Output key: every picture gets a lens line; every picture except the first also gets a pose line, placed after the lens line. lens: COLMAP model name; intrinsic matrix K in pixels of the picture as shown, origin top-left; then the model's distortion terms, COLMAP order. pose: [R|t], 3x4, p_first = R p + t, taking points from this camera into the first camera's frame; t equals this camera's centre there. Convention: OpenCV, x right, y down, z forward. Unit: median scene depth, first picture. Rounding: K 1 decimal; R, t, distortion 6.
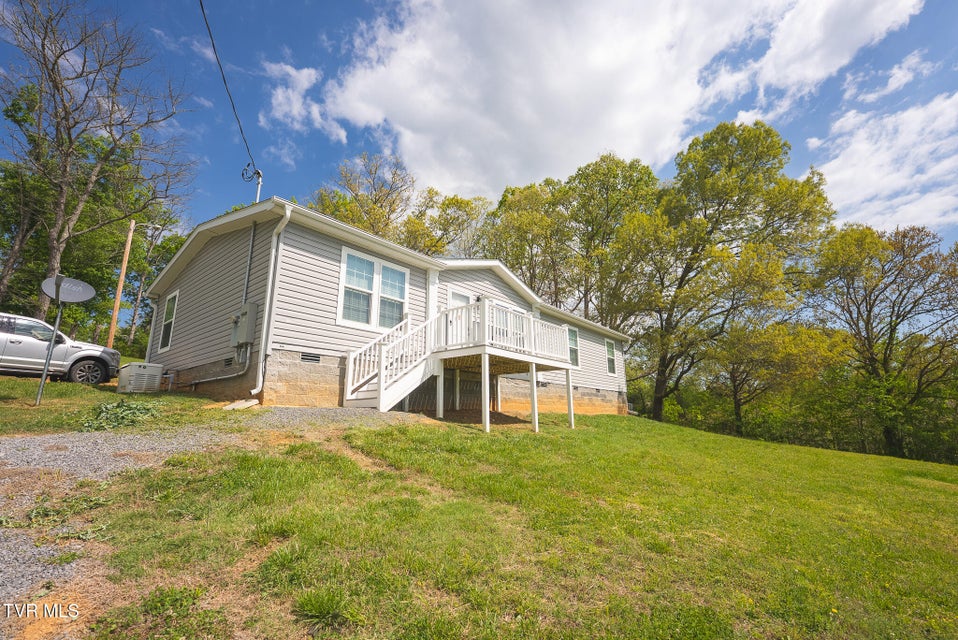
lens RADIAL K [[418.2, 0, 479.0], [0, 418.2, 320.0], [0, 0, 1]] dist [-0.003094, -0.000191]
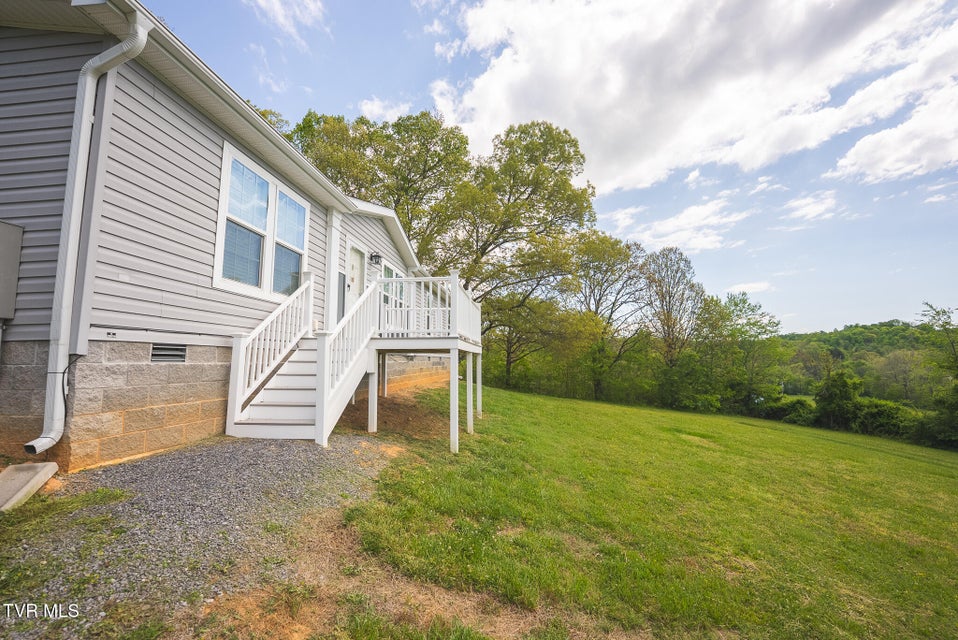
lens RADIAL K [[395.8, 0, 479.0], [0, 395.8, 320.0], [0, 0, 1]] dist [-0.030696, 0.005642]
pose [[0.831018, 0.060019, 0.552998, -0.326643], [-0.131010, 0.987313, 0.089718, -0.037263], [-0.540597, -0.147006, 0.828338, 0.381124]]
